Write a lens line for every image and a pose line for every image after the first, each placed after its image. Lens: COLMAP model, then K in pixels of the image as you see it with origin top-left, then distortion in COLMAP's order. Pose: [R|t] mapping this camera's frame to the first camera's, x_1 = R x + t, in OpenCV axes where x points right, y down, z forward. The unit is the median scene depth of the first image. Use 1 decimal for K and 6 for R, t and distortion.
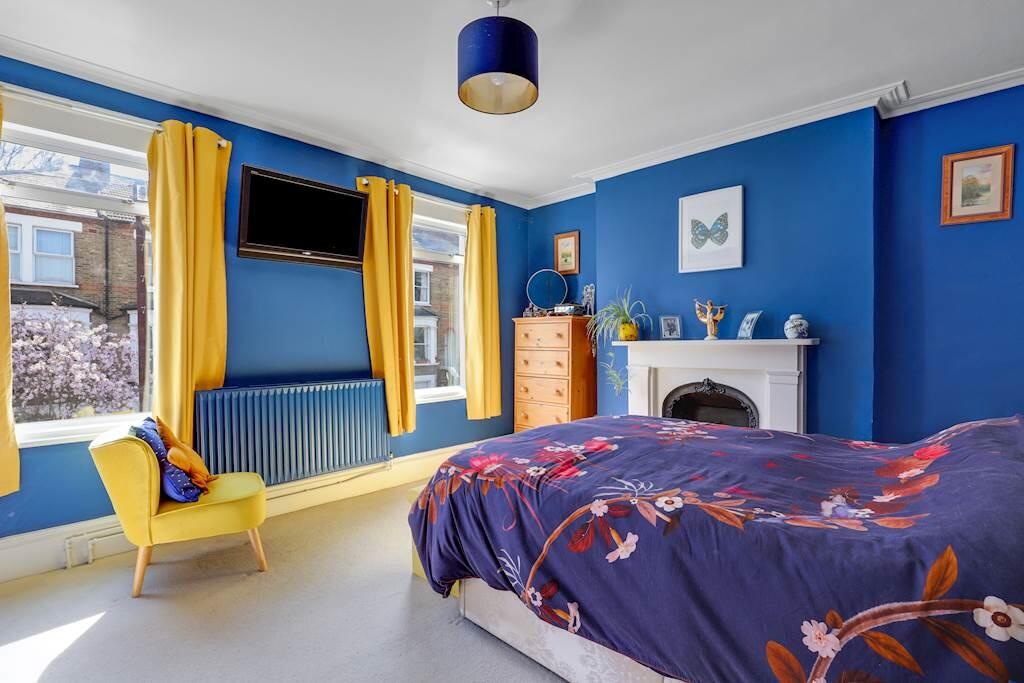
lens RADIAL K [[481.4, 0, 511.9], [0, 481.4, 342.7], [0, 0, 1]] dist [-0.026067, -0.001339]
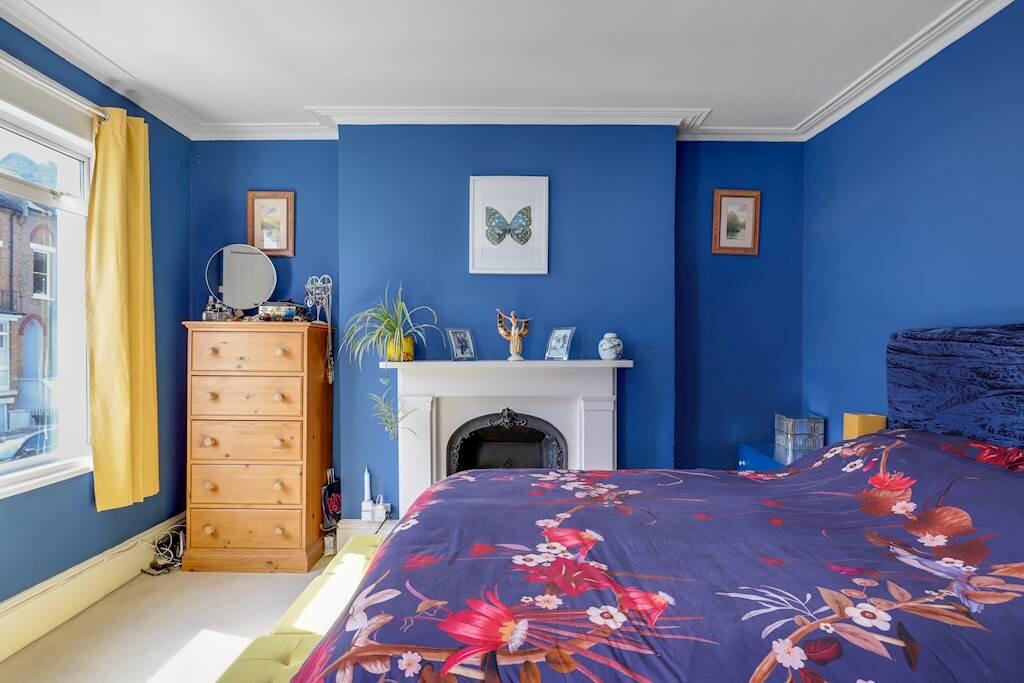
lens RADIAL K [[576.4, 0, 509.9], [0, 576.4, 345.8], [0, 0, 1]] dist [-0.017293, 0.002718]
pose [[0.714738, 0.004220, 0.699380, -0.269903], [-0.003085, 0.999991, -0.002881, -0.027833], [-0.699386, -0.000098, 0.714745, 0.312275]]
